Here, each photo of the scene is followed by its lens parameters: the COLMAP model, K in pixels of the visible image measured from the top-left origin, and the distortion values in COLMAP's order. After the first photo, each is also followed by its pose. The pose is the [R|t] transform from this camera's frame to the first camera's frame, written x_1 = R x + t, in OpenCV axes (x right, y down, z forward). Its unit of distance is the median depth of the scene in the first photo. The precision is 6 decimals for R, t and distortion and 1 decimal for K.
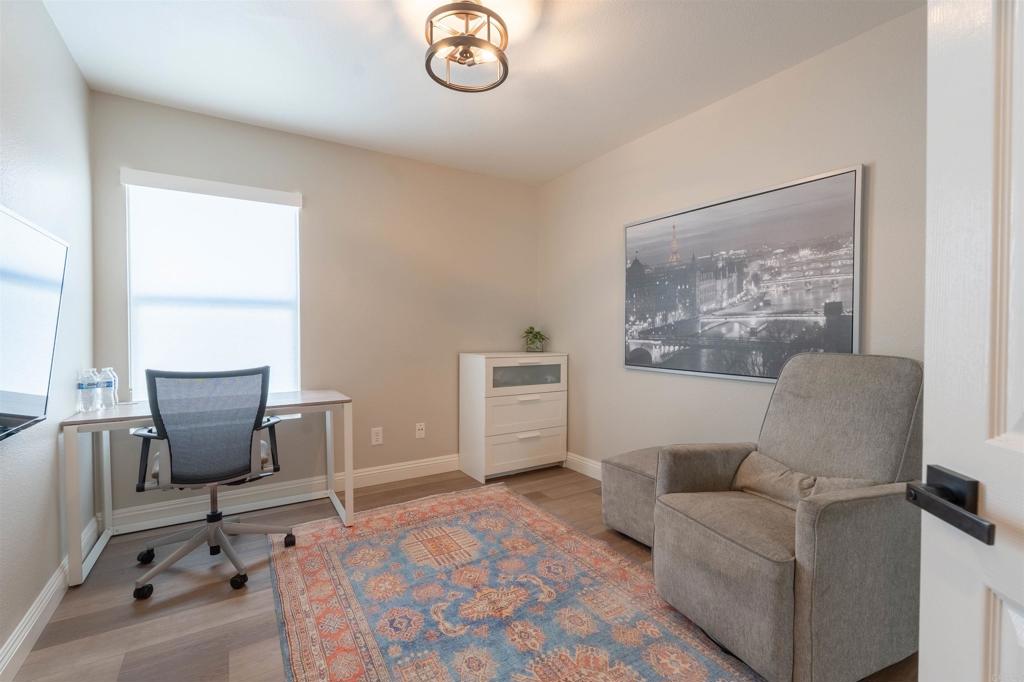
lens RADIAL K [[445.9, 0, 512.4], [0, 445.9, 339.7], [0, 0, 1]] dist [-0.008398, 0.000993]
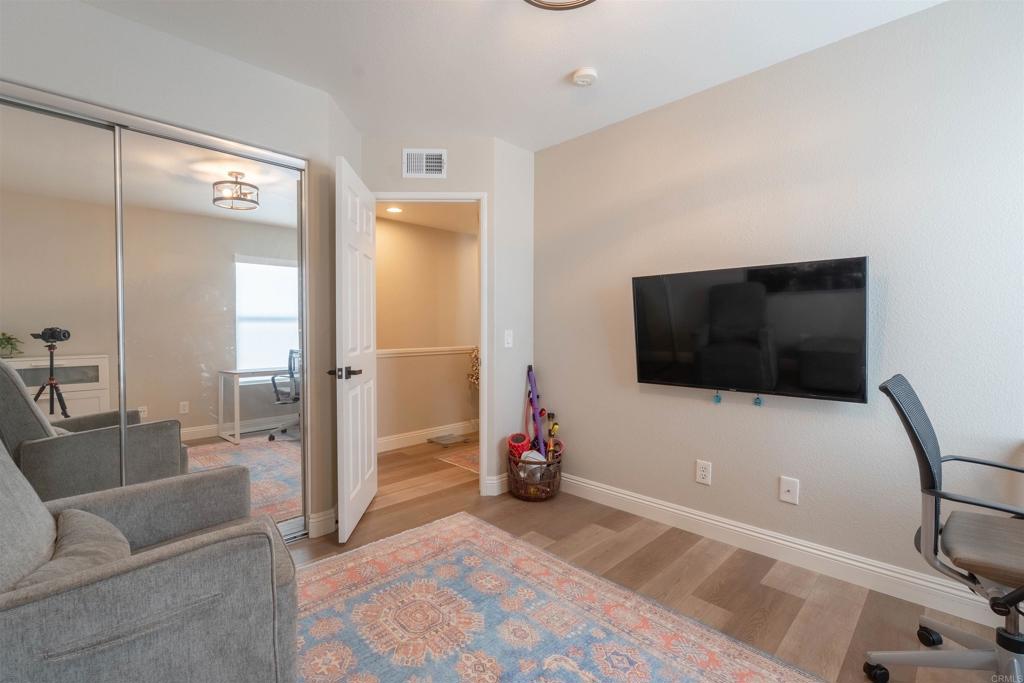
lens RADIAL K [[445.9, 0, 511.5], [0, 445.9, 336.9], [0, 0, 1]] dist [-0.008398, 0.000993]
pose [[-0.976410, 0.006175, -0.215835, 0.160986], [-0.001024, 0.999447, 0.033226, -0.042127], [0.215921, 0.032663, -0.975864, 1.957461]]
